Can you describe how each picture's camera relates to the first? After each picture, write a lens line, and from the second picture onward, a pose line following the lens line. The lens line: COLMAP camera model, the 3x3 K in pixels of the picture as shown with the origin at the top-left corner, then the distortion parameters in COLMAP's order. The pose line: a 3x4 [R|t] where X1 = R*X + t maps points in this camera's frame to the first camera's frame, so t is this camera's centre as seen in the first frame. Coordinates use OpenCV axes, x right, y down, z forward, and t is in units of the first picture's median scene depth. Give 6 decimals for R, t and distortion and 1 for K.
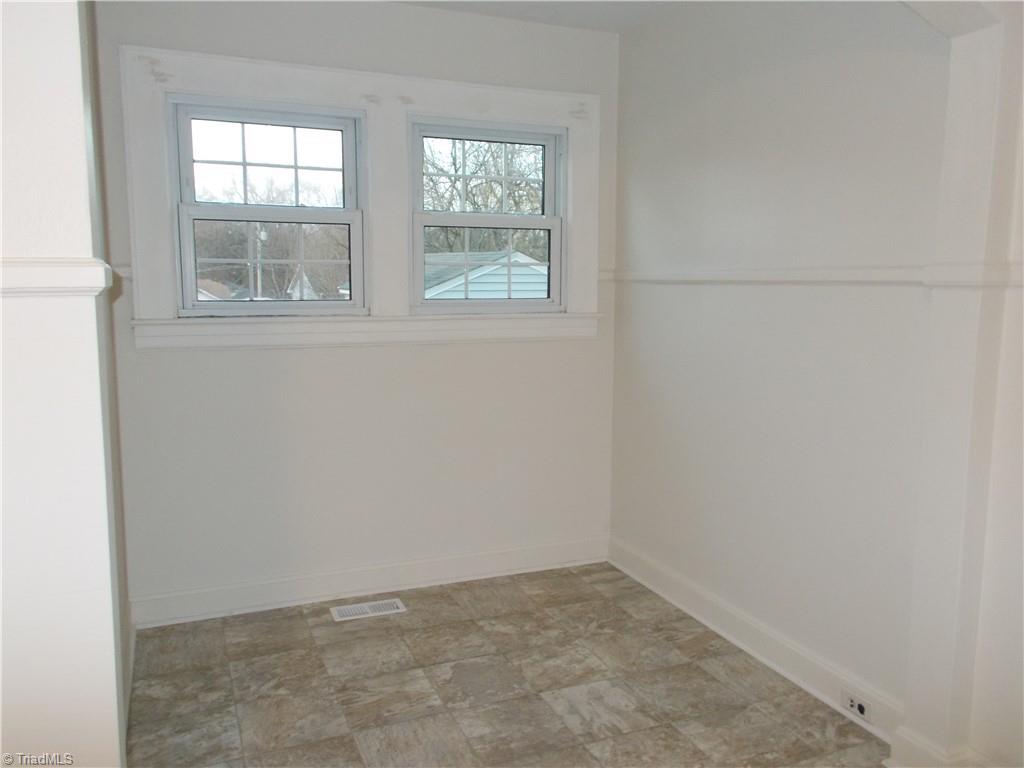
lens RADIAL K [[808.0, 0, 516.2], [0, 808.0, 377.9], [0, 0, 1]] dist [0.032847, -0.005051]
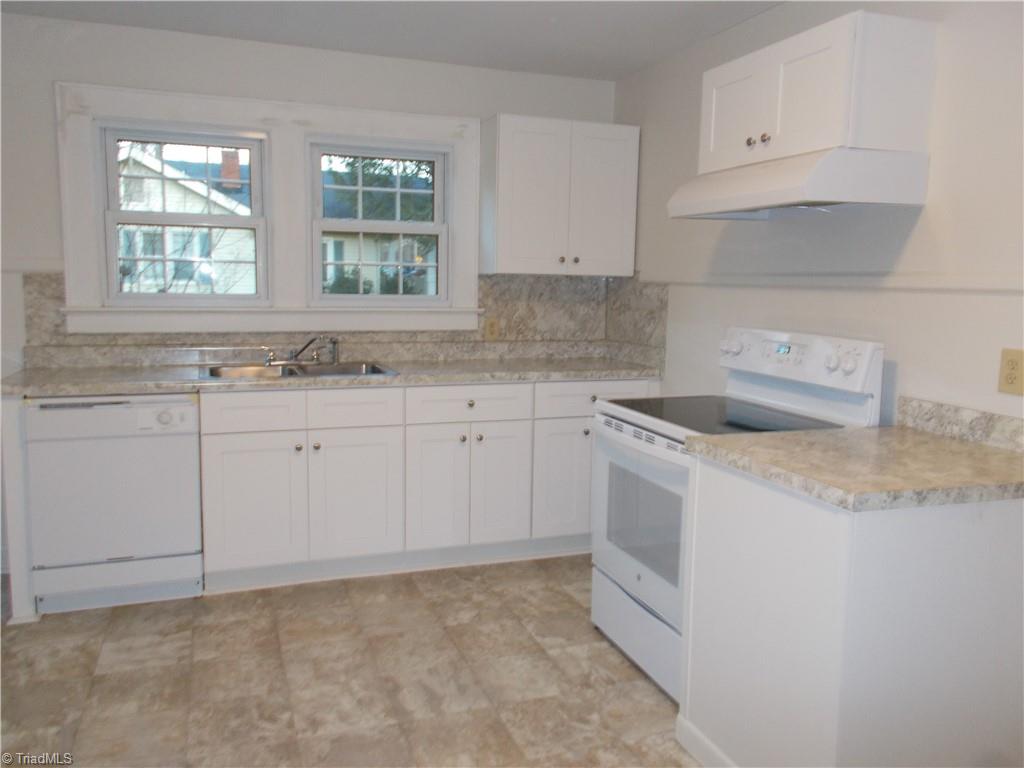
lens RADIAL K [[808.0, 0, 512.9], [0, 808.0, 384.2], [0, 0, 1]] dist [0.032847, -0.005051]
pose [[0.054504, -0.148589, 0.987396, -1.021338], [0.102264, 0.984497, 0.142508, -0.131106], [-0.993263, 0.093208, 0.068855, 0.852242]]
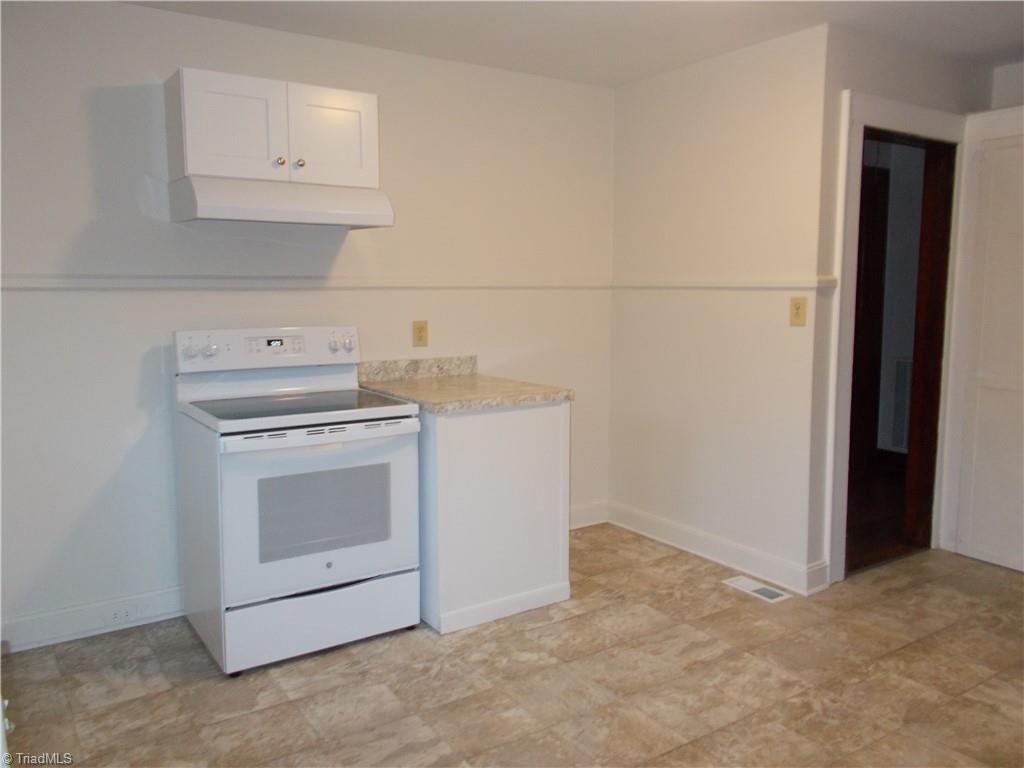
lens RADIAL K [[808.0, 0, 504.3], [0, 808.0, 381.1], [0, 0, 1]] dist [0.032847, -0.005051]
pose [[-0.983744, 0.019125, -0.178555, 0.179691], [-0.025298, 0.969638, 0.243231, -0.242609], [0.177786, 0.243794, -0.953392, 1.858447]]
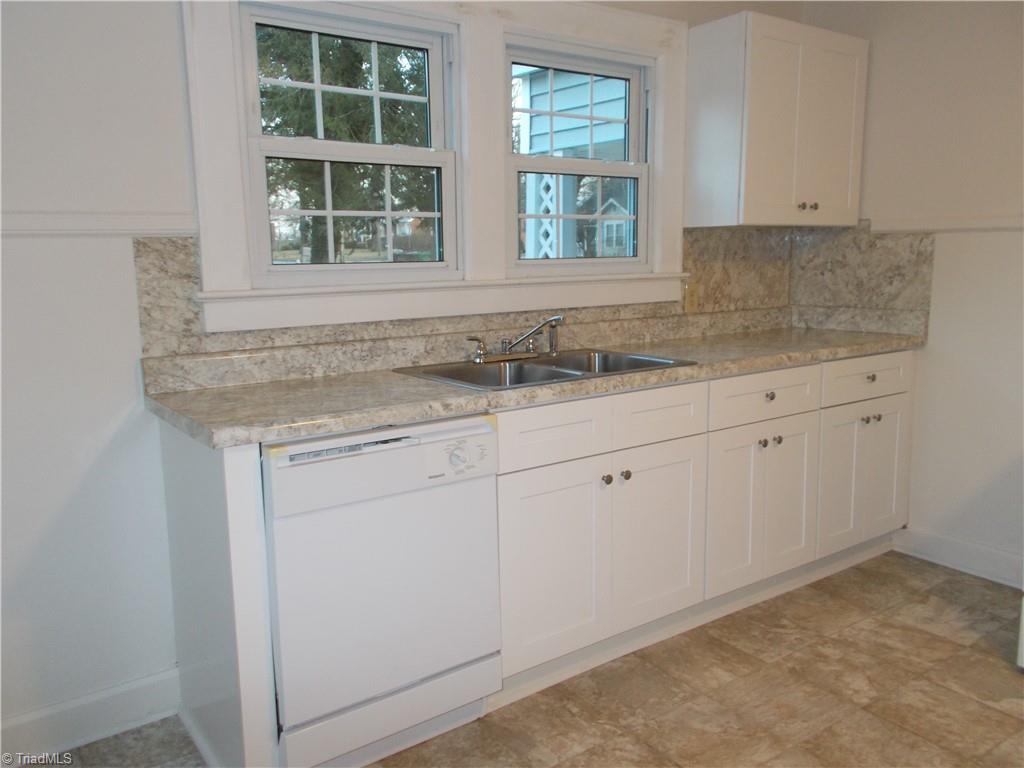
lens RADIAL K [[808.0, 0, 508.8], [0, 808.0, 385.7], [0, 0, 1]] dist [0.032847, -0.005051]
pose [[-0.215717, -0.173451, 0.960927, -0.655097], [0.125274, 0.971048, 0.203400, -0.170159], [-0.968387, 0.164256, -0.187743, 1.445523]]
